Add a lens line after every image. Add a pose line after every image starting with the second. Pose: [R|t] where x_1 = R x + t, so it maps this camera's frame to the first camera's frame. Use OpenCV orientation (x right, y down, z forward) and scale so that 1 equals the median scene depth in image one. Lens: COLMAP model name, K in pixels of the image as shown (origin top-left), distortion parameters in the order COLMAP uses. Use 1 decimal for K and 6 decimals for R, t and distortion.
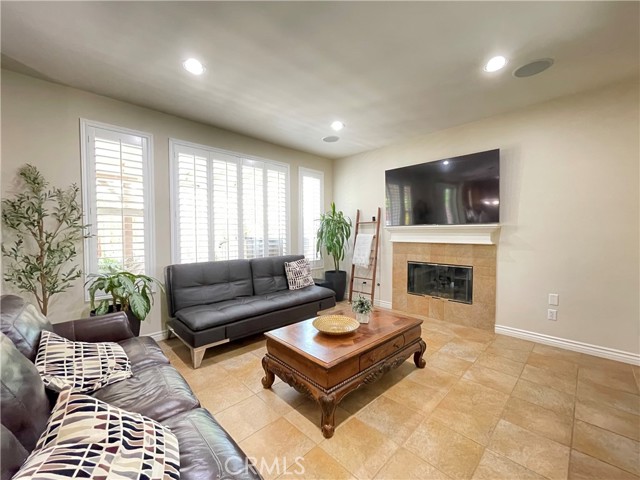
lens RADIAL K [[260.9, 0, 315.0], [0, 260.9, 240.5], [0, 0, 1]] dist [0.002735, -0.000125]
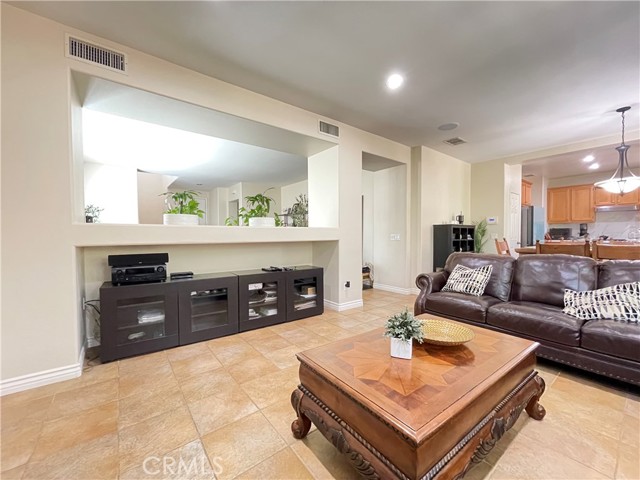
lens RADIAL K [[260.9, 0, 320.4], [0, 260.9, 241.6], [0, 0, 1]] dist [0.002735, -0.000125]
pose [[-0.995150, 0.009771, 0.097878, 0.186073], [0.015591, 0.998144, 0.058866, 0.011373], [-0.097122, 0.060106, -0.993456, 0.980285]]
